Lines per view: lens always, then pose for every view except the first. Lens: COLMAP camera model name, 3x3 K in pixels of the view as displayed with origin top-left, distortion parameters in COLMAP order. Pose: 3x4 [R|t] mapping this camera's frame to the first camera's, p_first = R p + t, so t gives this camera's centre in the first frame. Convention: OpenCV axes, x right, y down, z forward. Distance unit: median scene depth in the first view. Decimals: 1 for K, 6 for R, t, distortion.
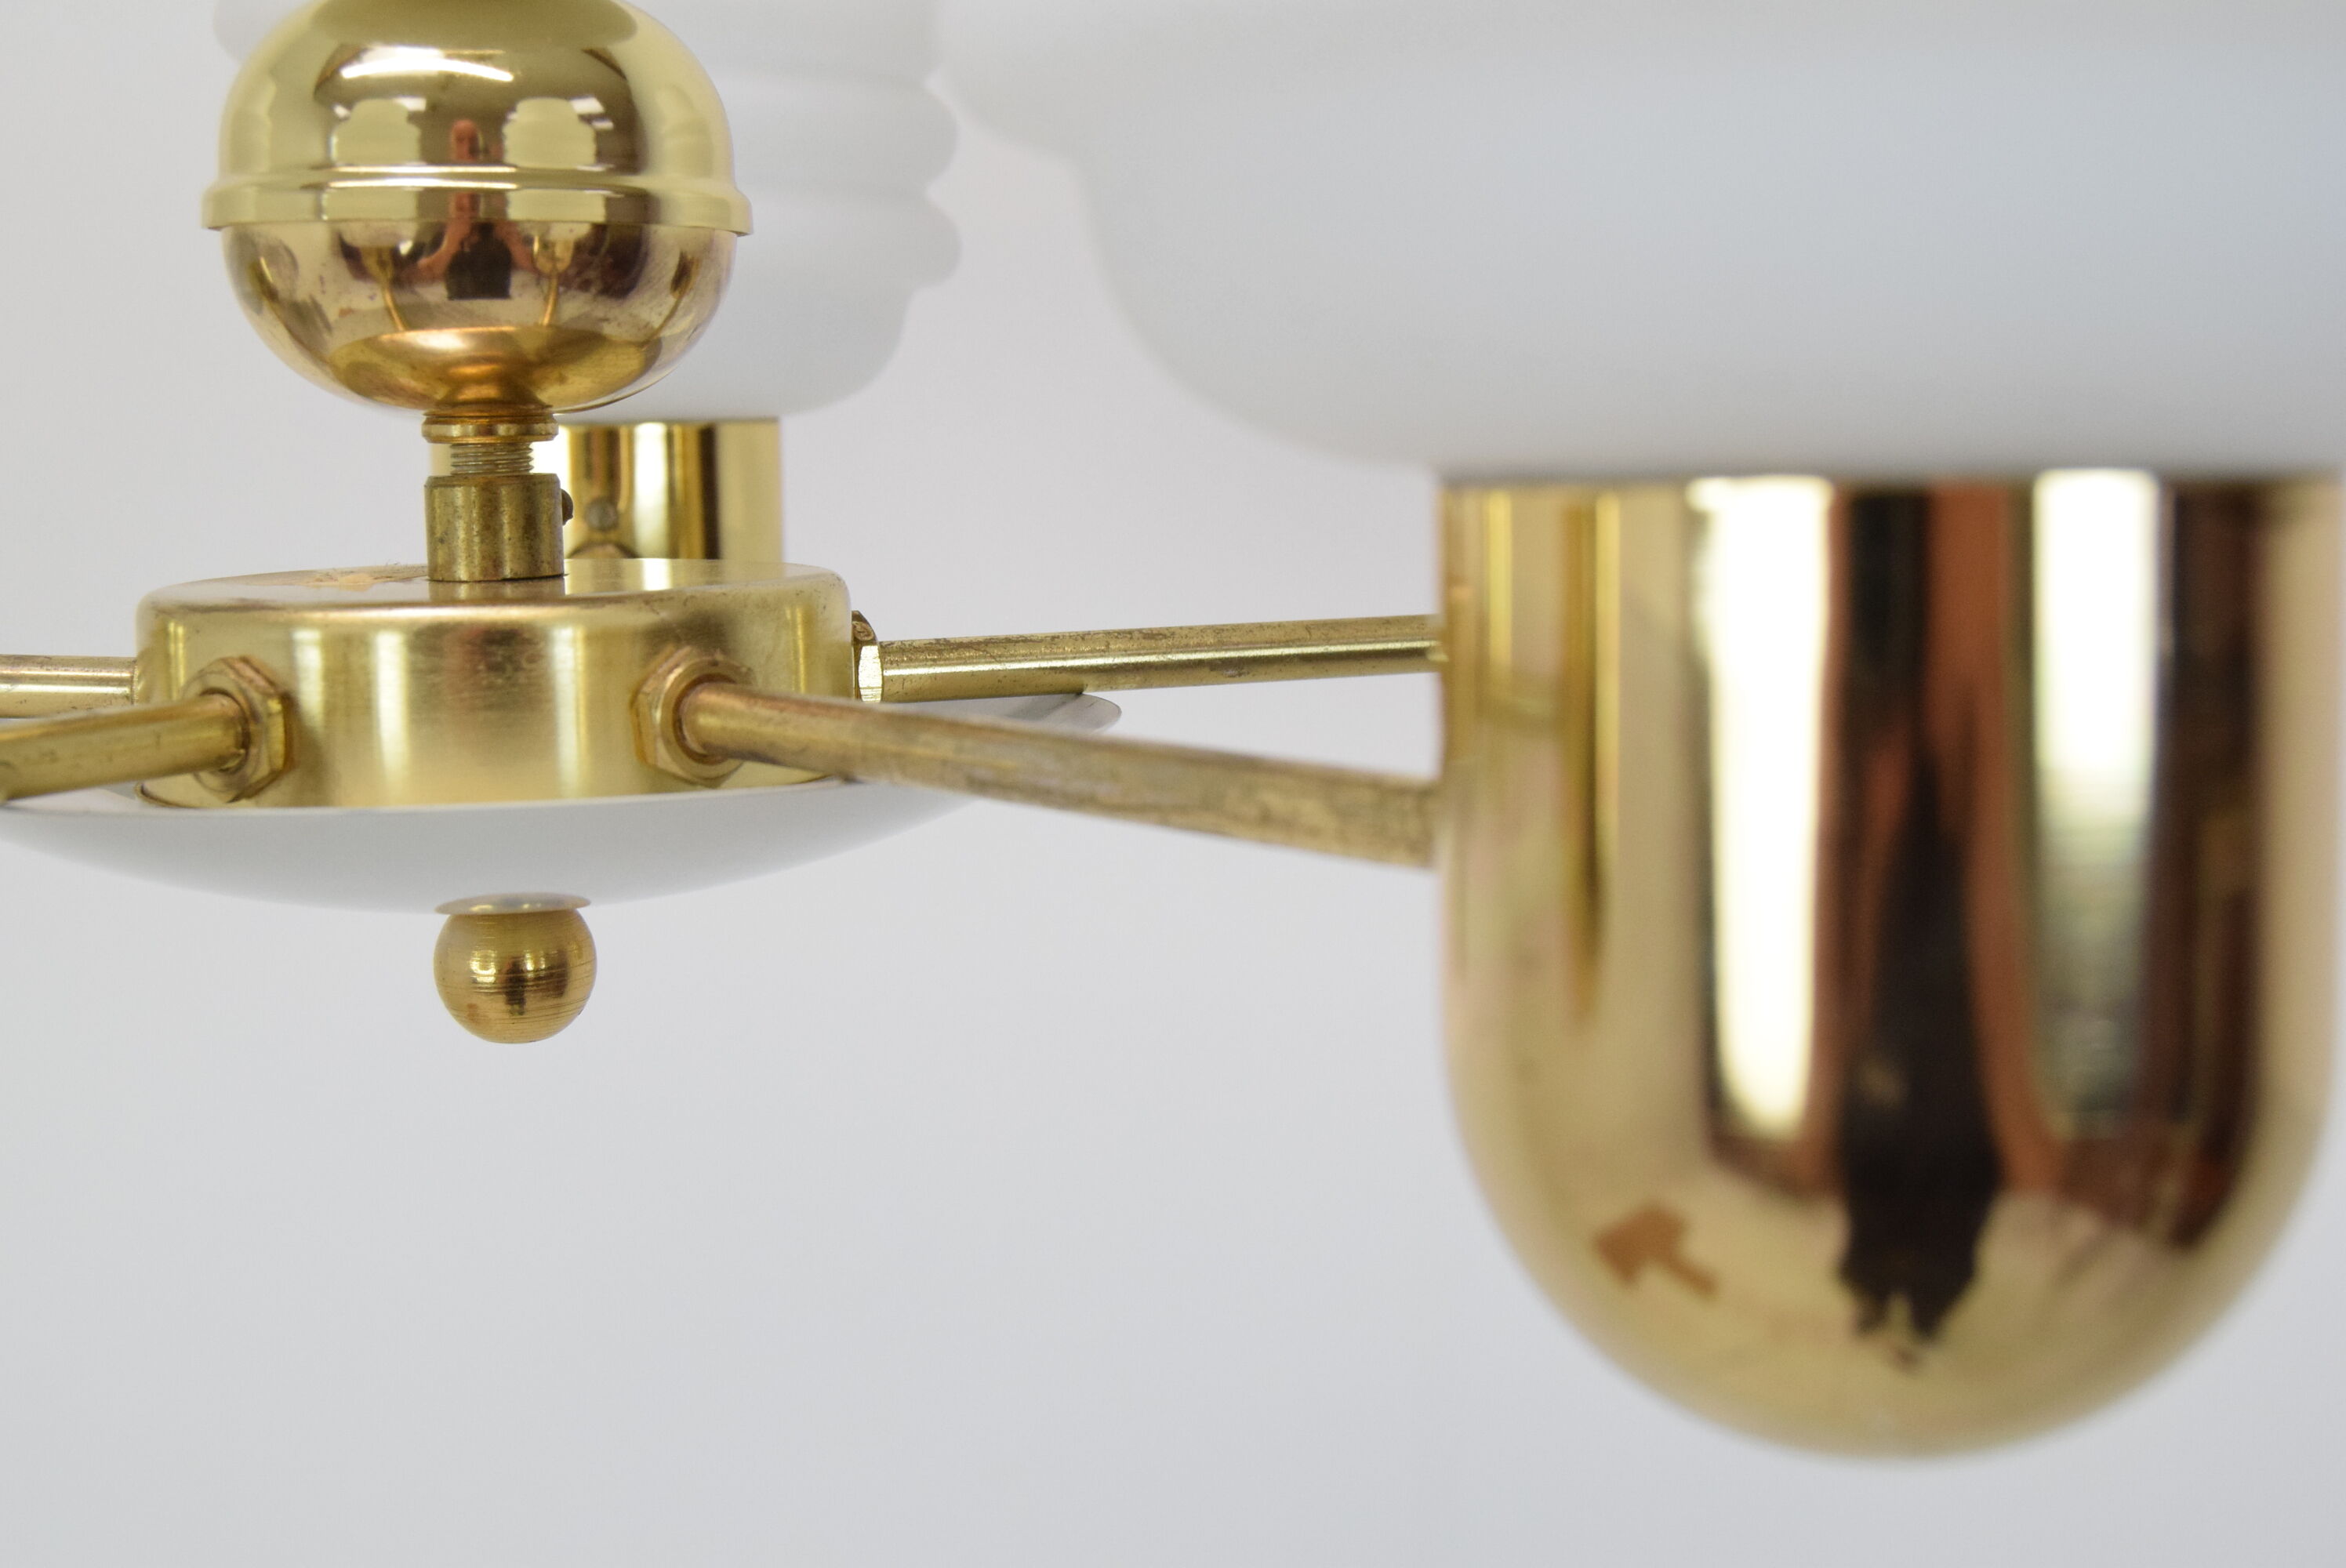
lens RADIAL K [[3195.2, 0, 1173.0], [0, 3195.2, 784.0], [0, 0, 1]] dist [-0.037890, 0.001747]
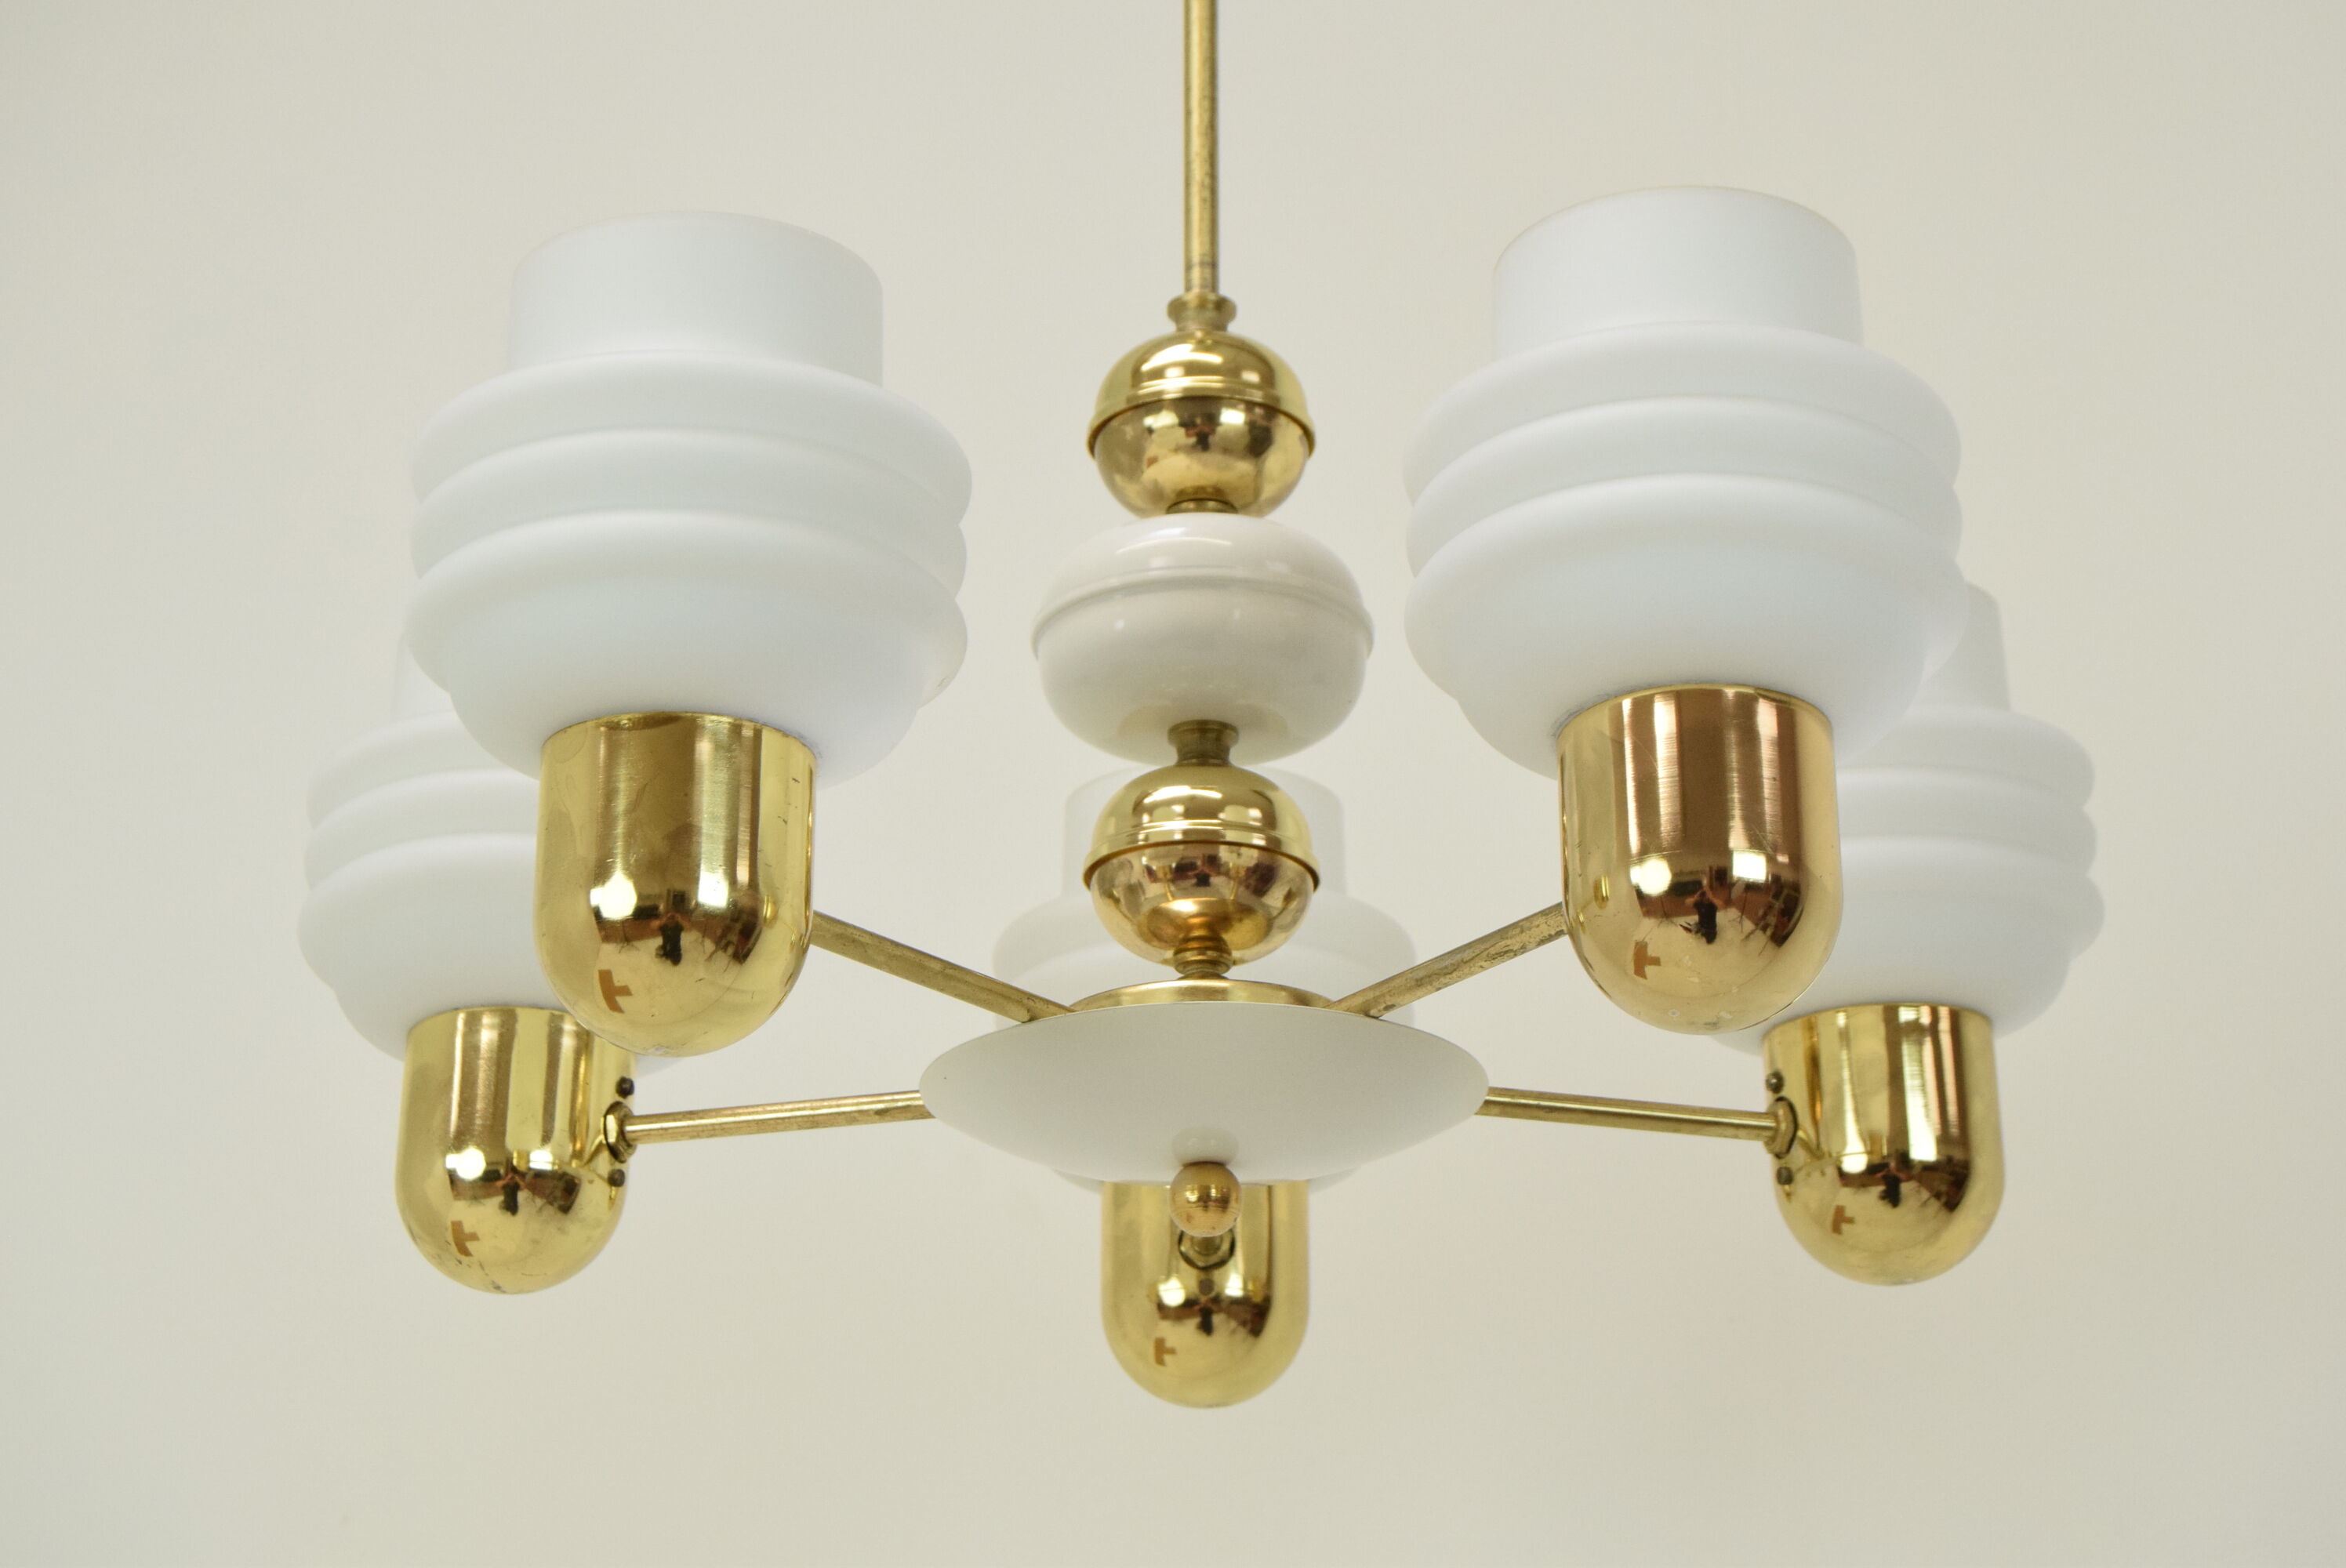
lens RADIAL K [[4635.6, 0, 1173.0], [0, 4635.6, 784.0], [0, 0, 1]] dist [-0.021523, -0.215047]
pose [[0.992659, -0.037047, -0.115133, 0.151640], [-0.020839, 0.885305, -0.464544, 1.360051], [0.119138, 0.463533, 0.878034, -2.011599]]
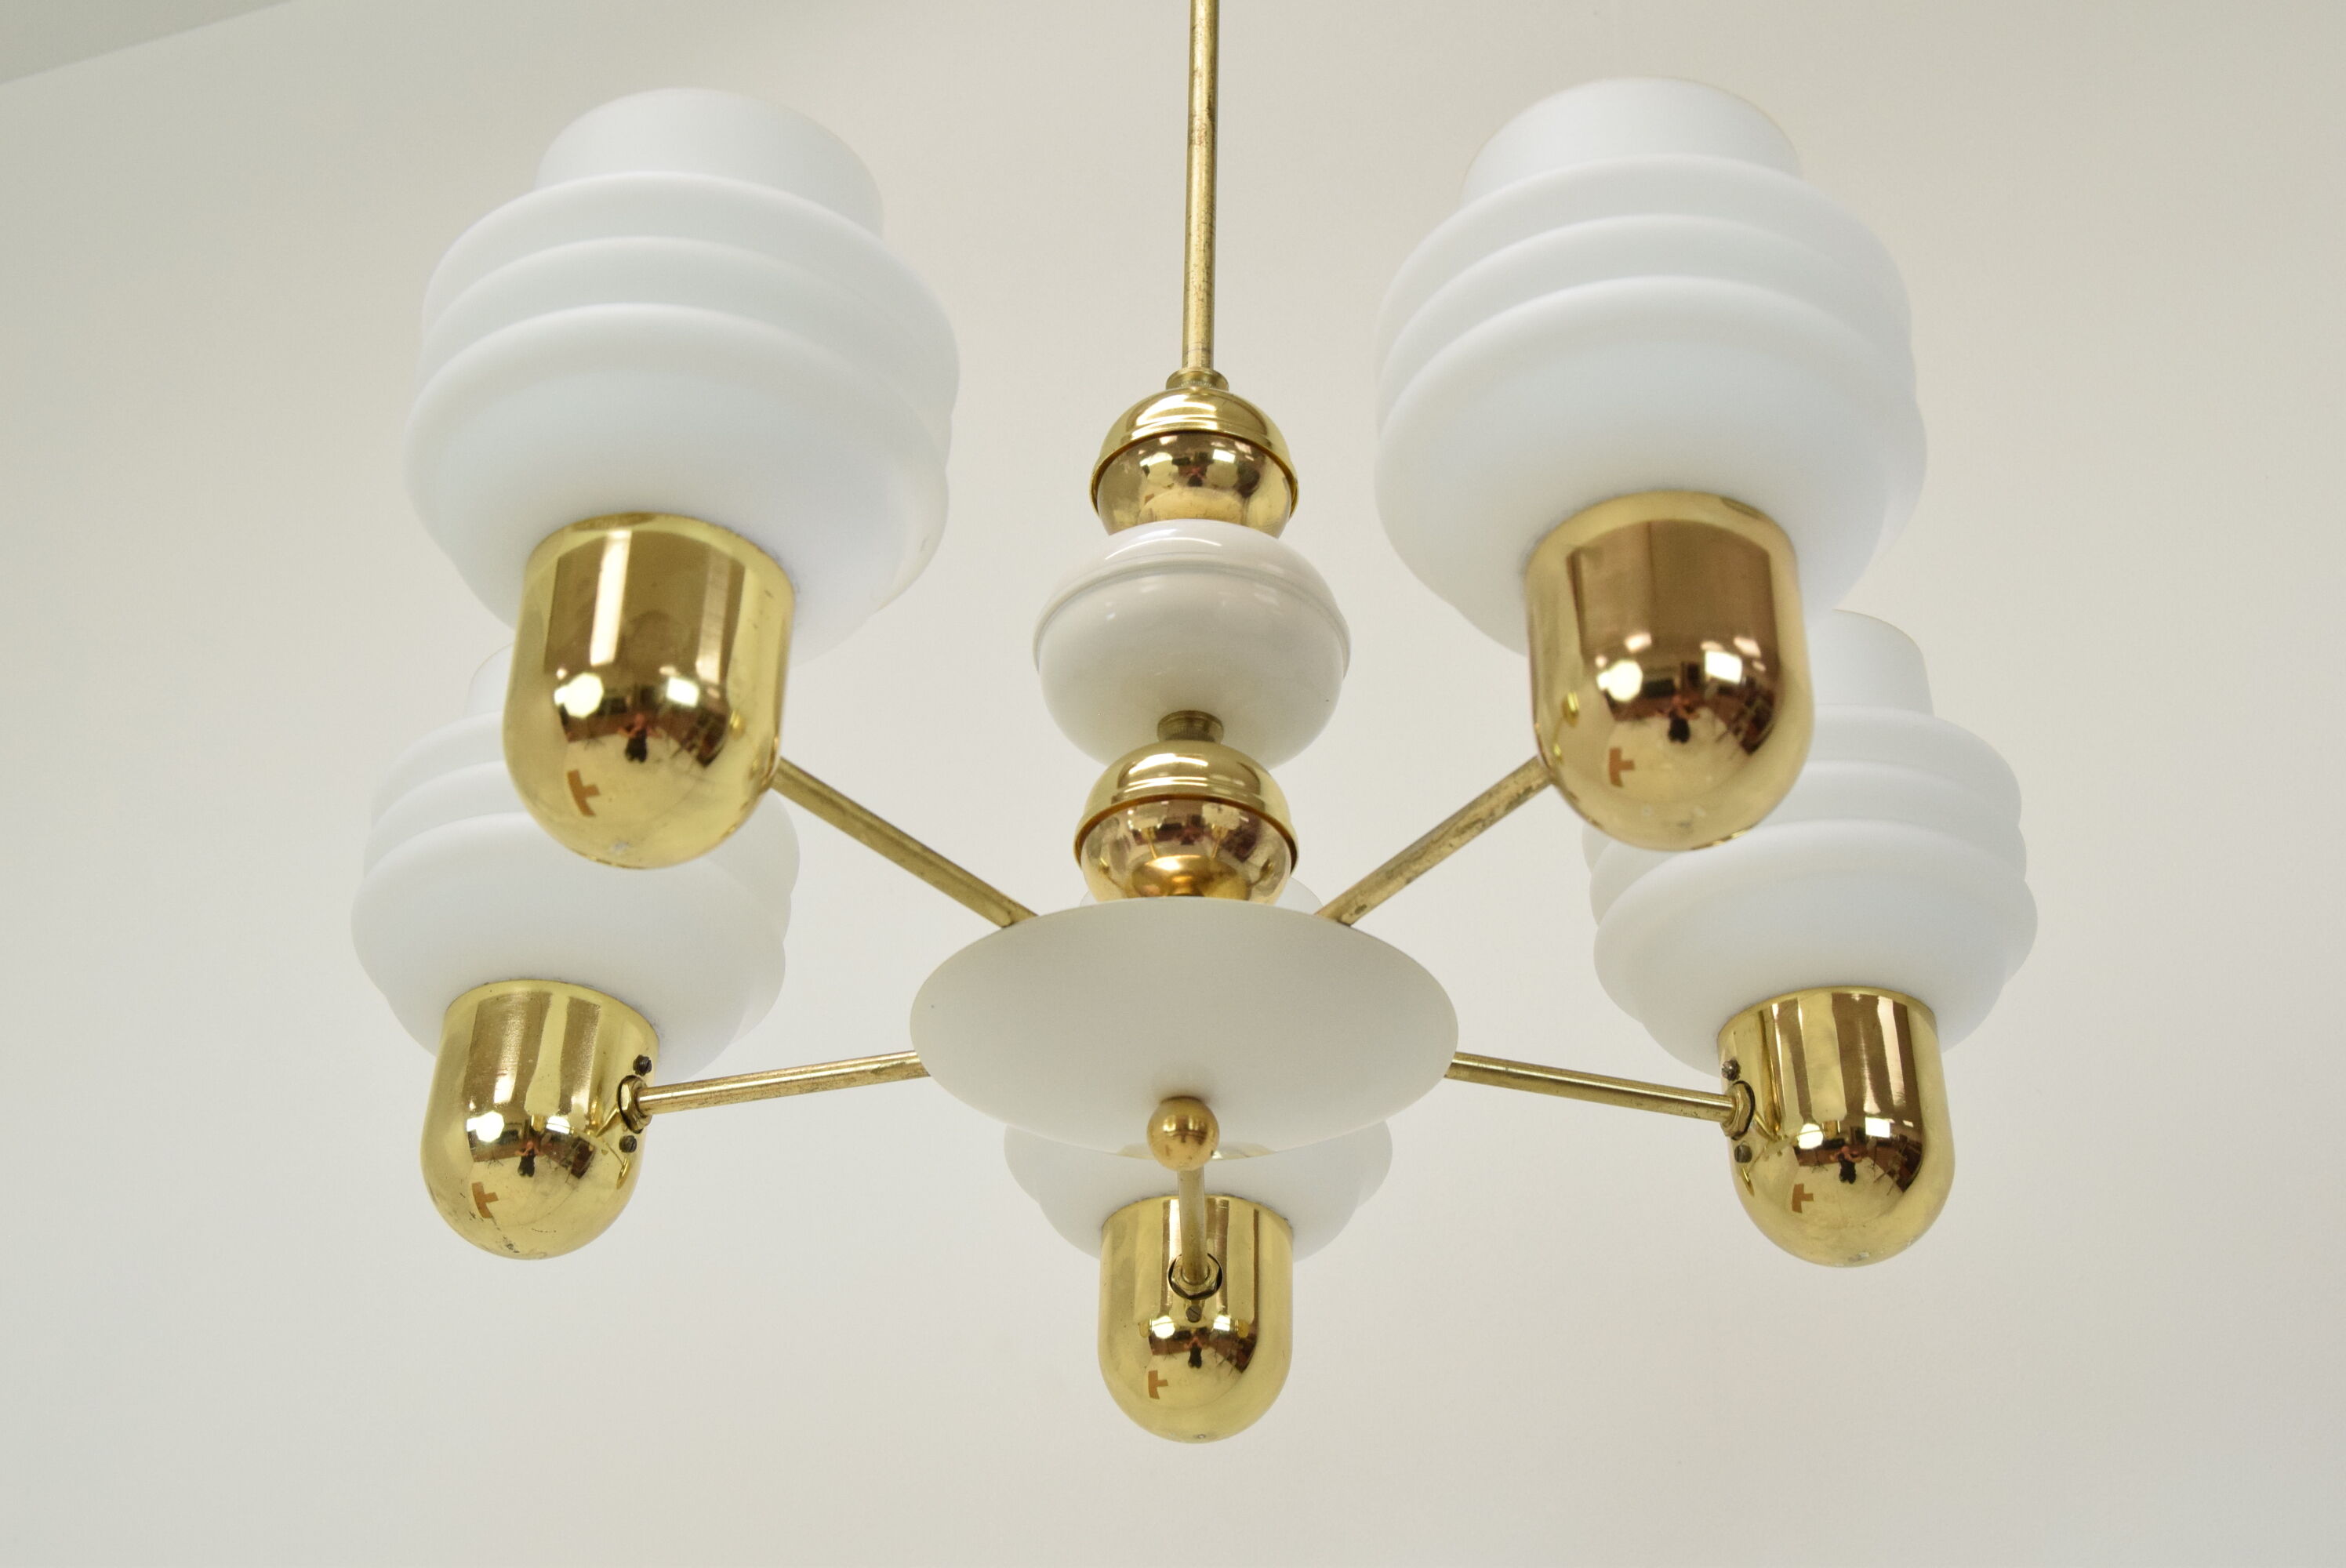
lens RADIAL K [[3195.2, 0, 1173.0], [0, 3195.2, 784.0], [0, 0, 1]] dist [-0.037890, 0.001747]
pose [[0.990662, -0.050089, -0.126808, 0.084167], [-0.042272, 0.771397, -0.634948, 1.376750], [0.129623, 0.634379, 0.762077, -0.898112]]
